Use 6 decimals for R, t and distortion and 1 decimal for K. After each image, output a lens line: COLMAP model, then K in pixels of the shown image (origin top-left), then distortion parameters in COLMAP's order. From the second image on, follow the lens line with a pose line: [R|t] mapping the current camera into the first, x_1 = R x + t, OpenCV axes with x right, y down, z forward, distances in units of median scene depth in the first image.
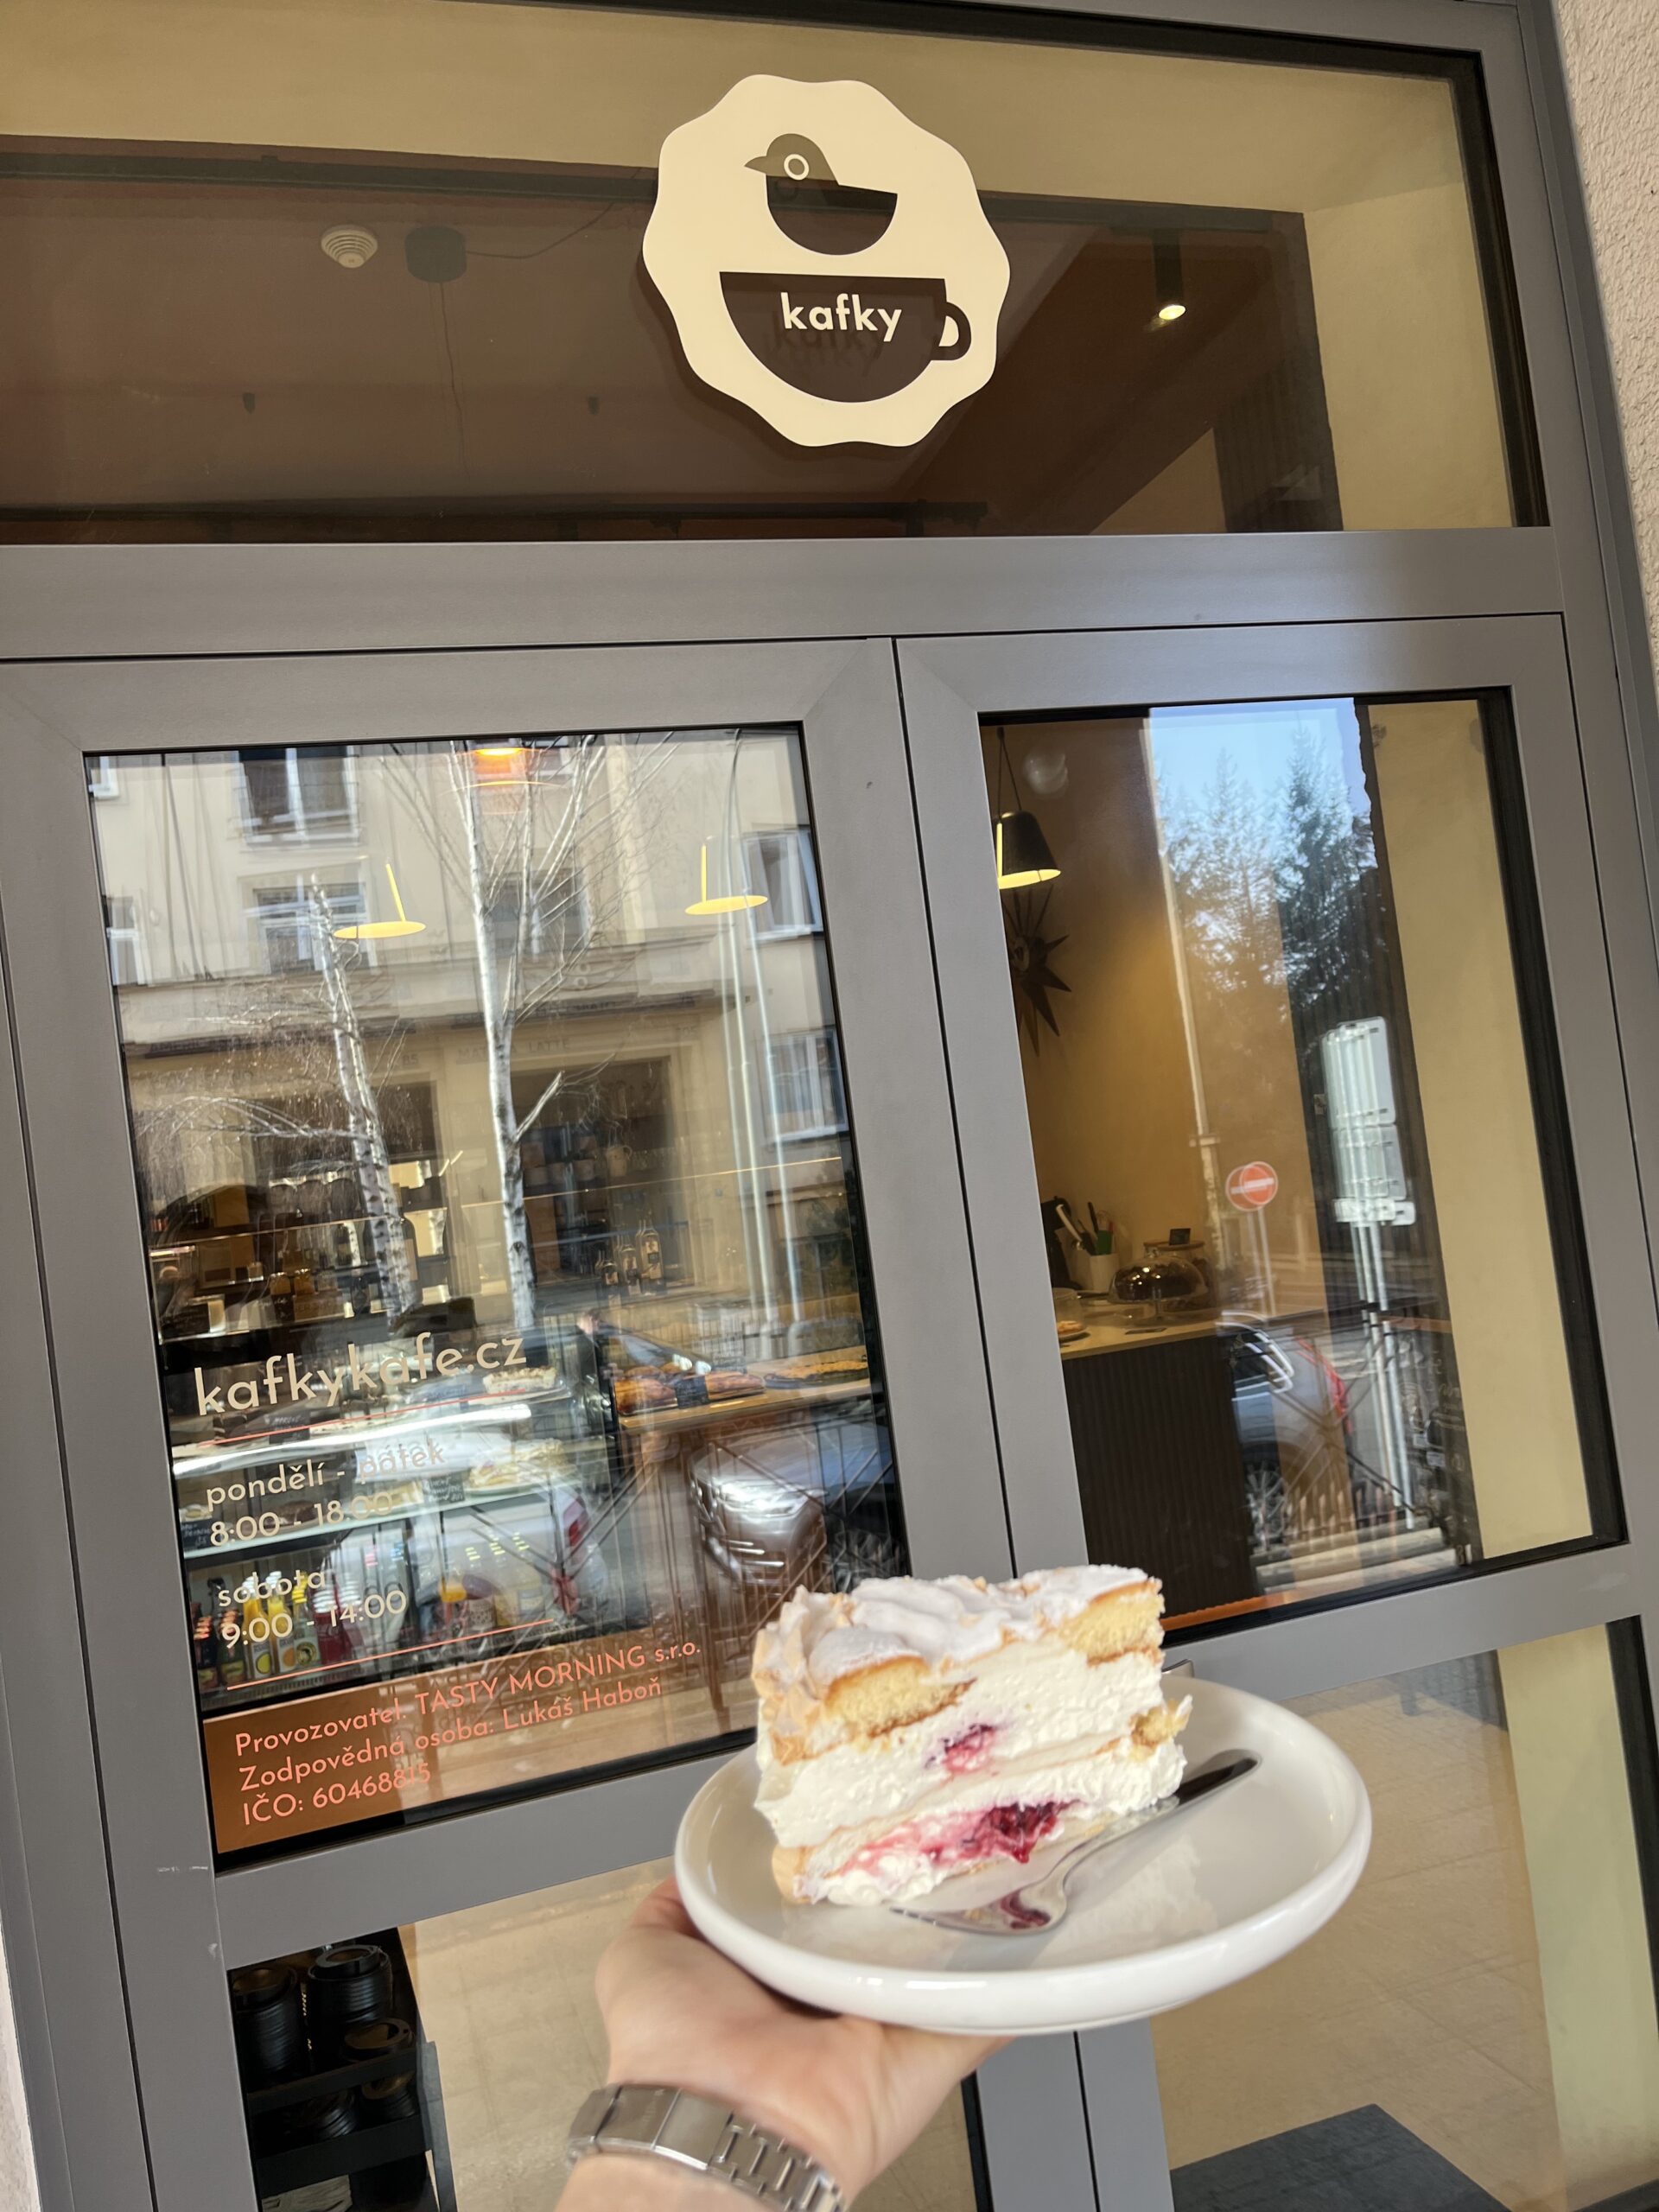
lens RADIAL K [[1642.7, 0, 822.1], [0, 1642.7, 1108.3], [0, 0, 1]] dist [0.003688, 0.000730]
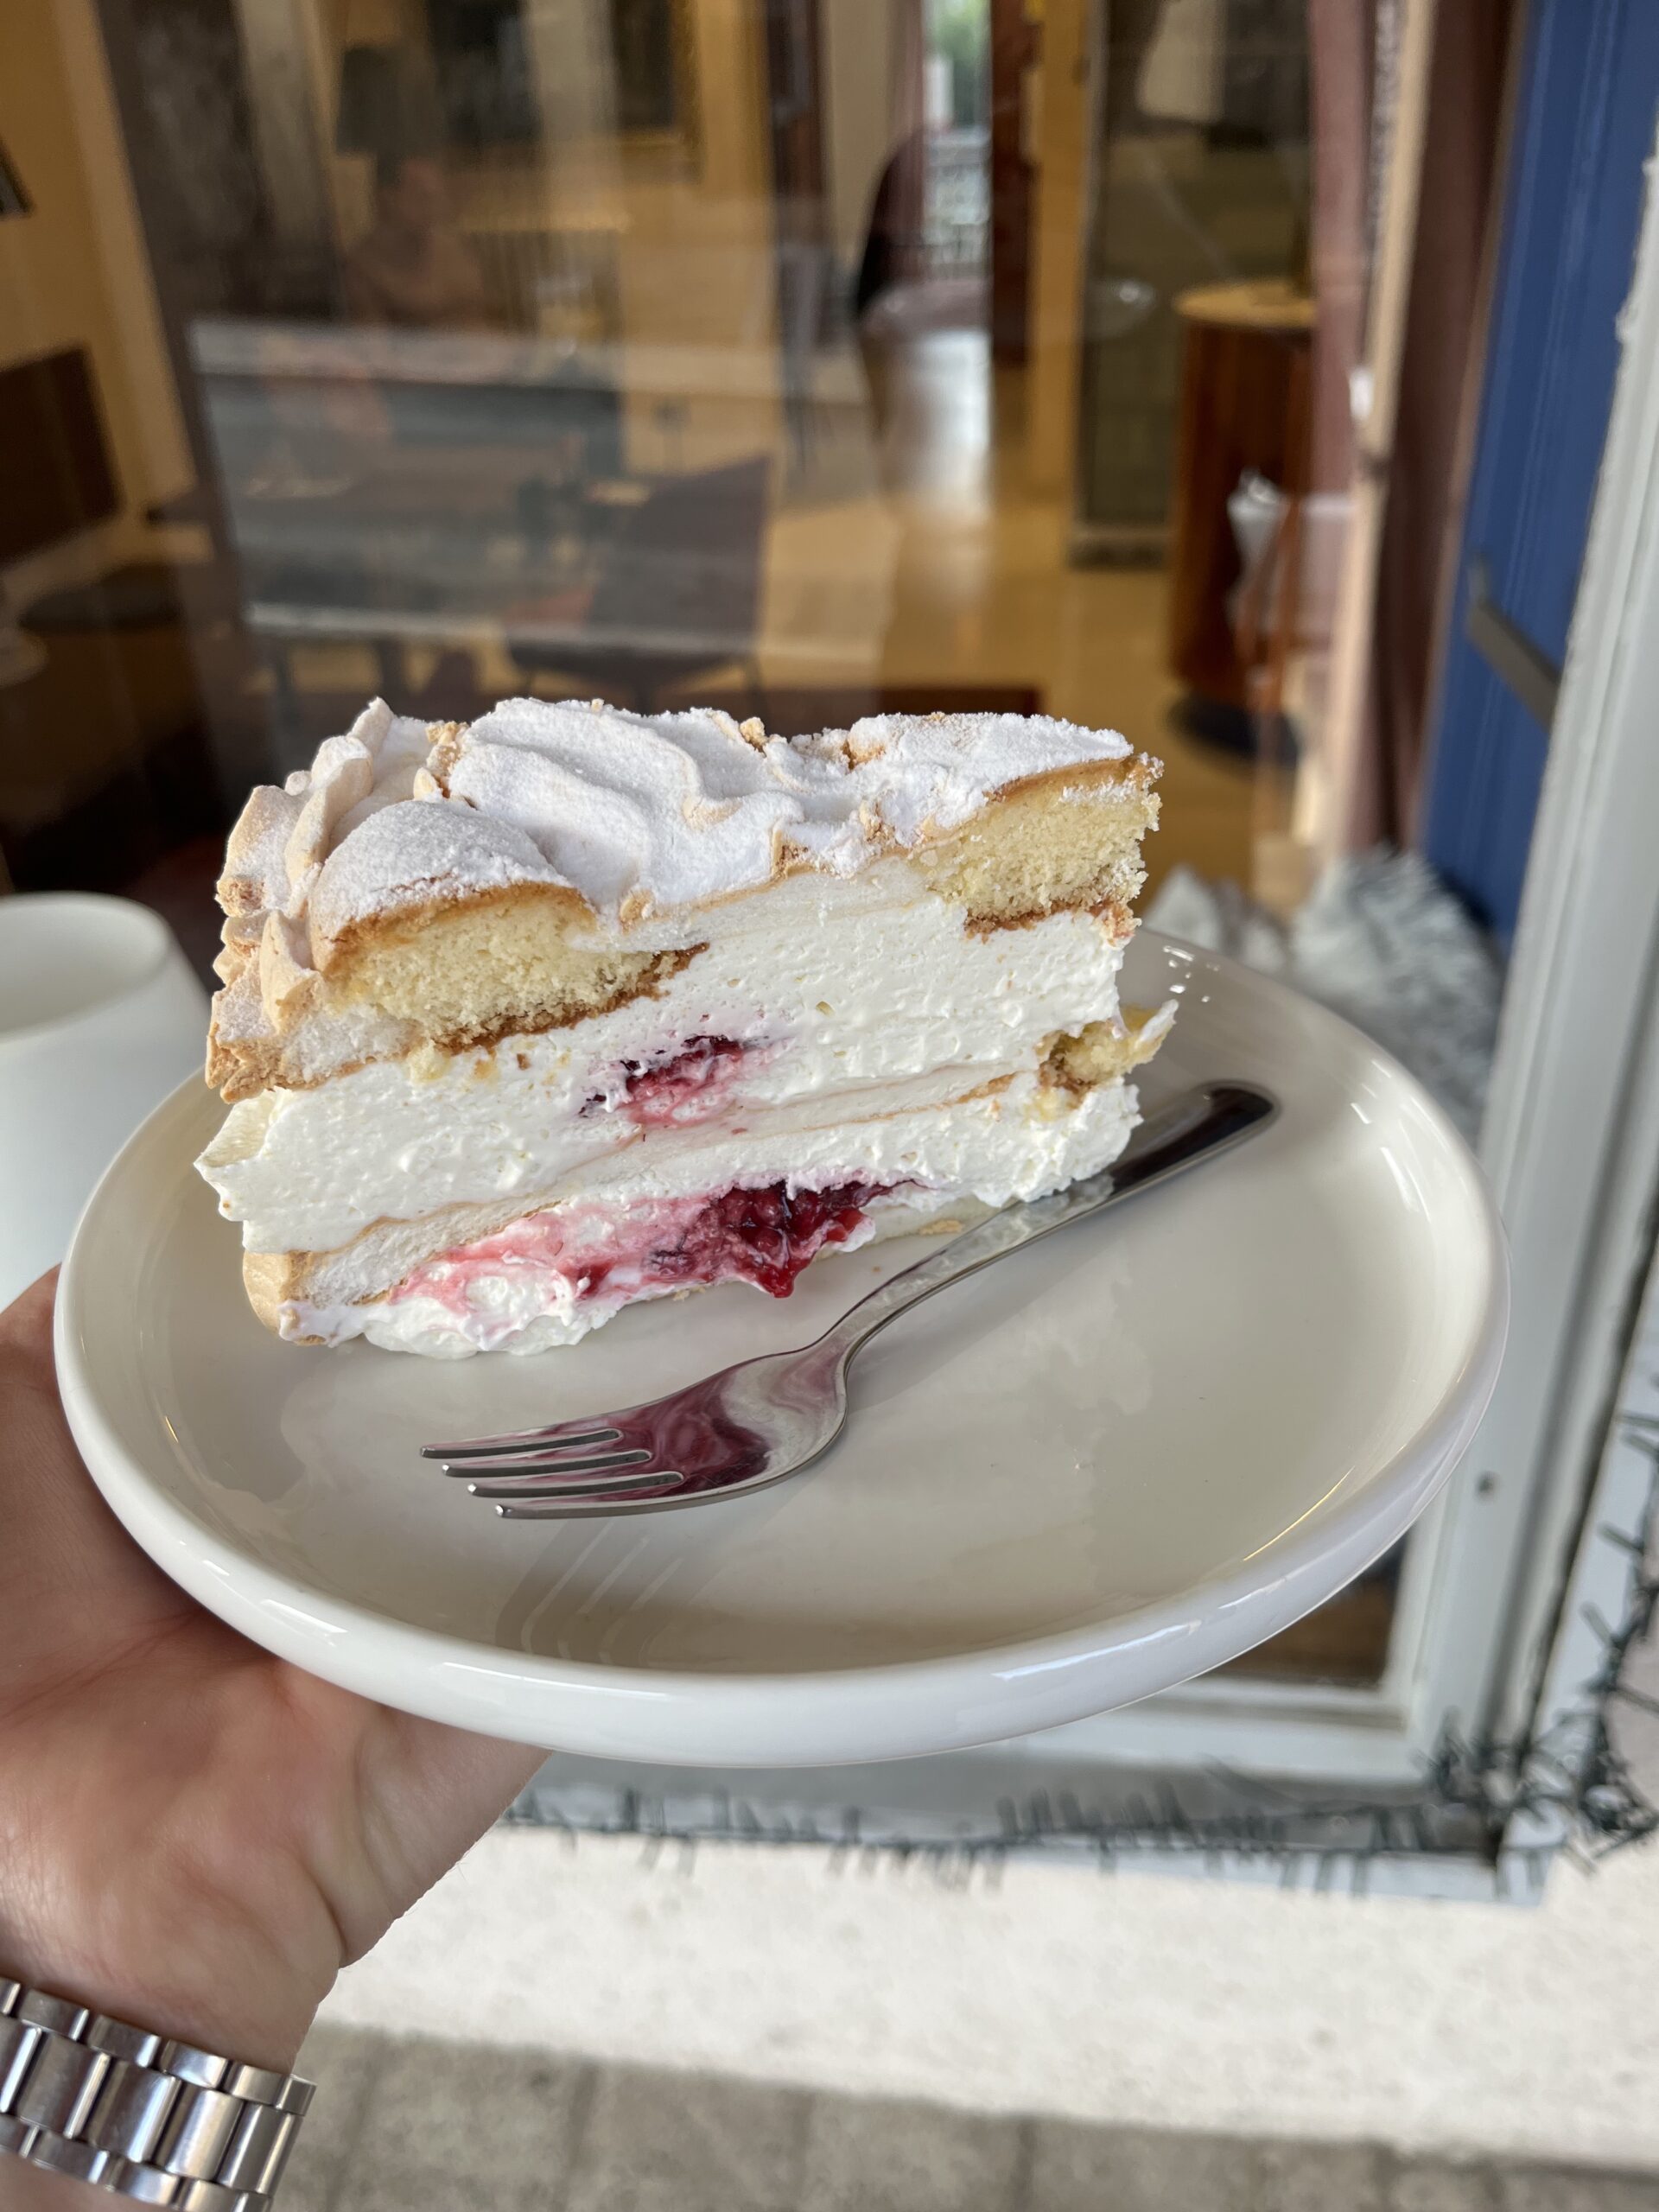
lens RADIAL K [[1648.0, 0, 829.5], [0, 1648.0, 1106.0], [0, 0, 1]] dist [0.001506, -0.001212]
pose [[0.995457, 0.080440, 0.050940, 0.106895], [-0.095080, 0.868111, 0.487179, 0.167655], [-0.005033, -0.489809, 0.871815, 0.595468]]
